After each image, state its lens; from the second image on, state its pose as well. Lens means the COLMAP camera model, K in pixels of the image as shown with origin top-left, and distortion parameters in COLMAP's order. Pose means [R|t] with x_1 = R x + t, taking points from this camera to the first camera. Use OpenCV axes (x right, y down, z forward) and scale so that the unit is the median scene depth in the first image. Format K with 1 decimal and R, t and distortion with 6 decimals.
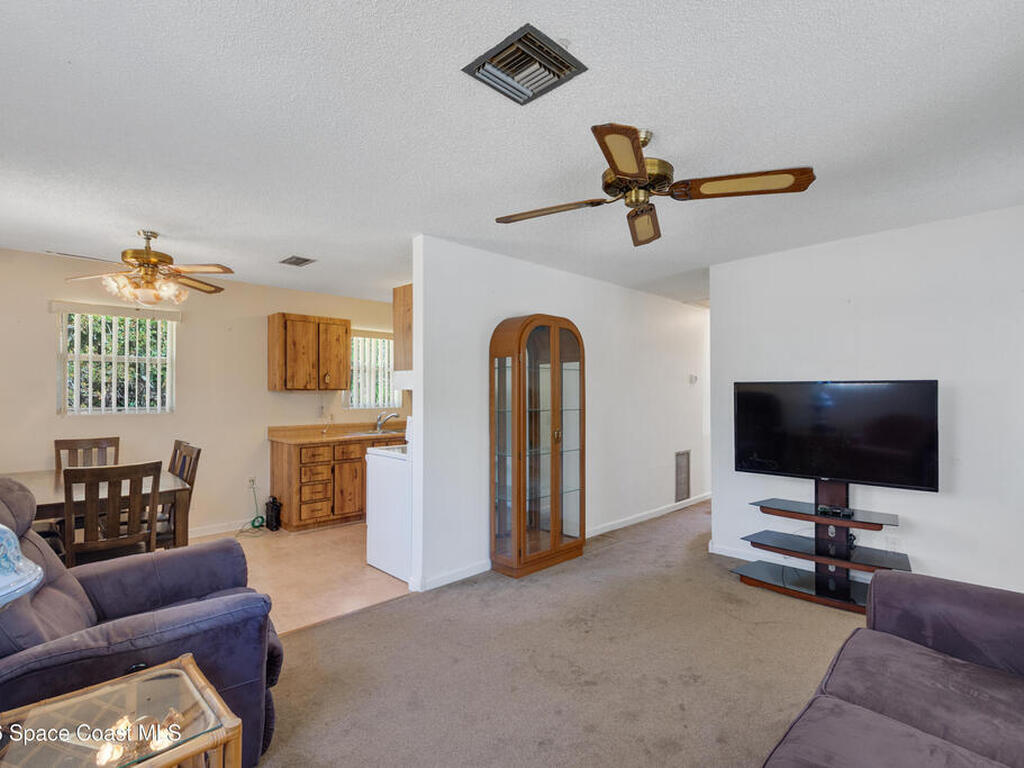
lens RADIAL K [[510.6, 0, 504.8], [0, 510.6, 392.5], [0, 0, 1]] dist [0.008392, -0.008445]
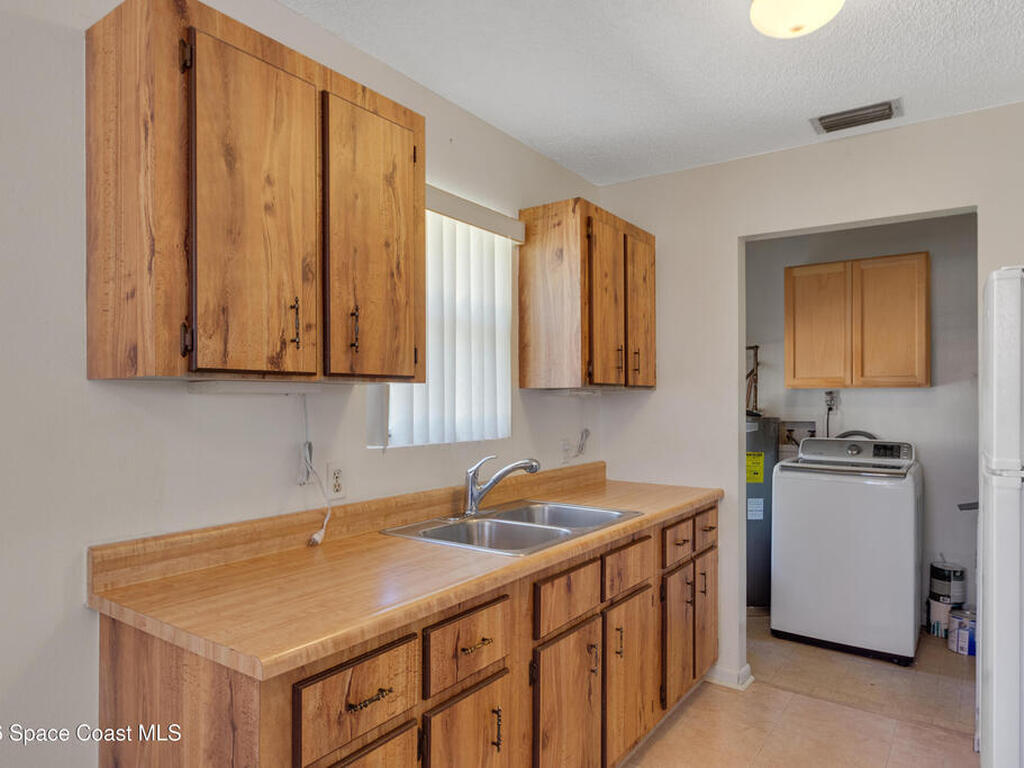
lens RADIAL K [[648.2, 0, 512.9], [0, 648.2, 392.7], [0, 0, 1]] dist [0.002552, 0.001334]
pose [[0.983010, -0.005043, 0.183481, -0.367686], [0.006166, 0.999966, -0.005552, 0.004187], [-0.183447, 0.006589, 0.983008, 0.761629]]
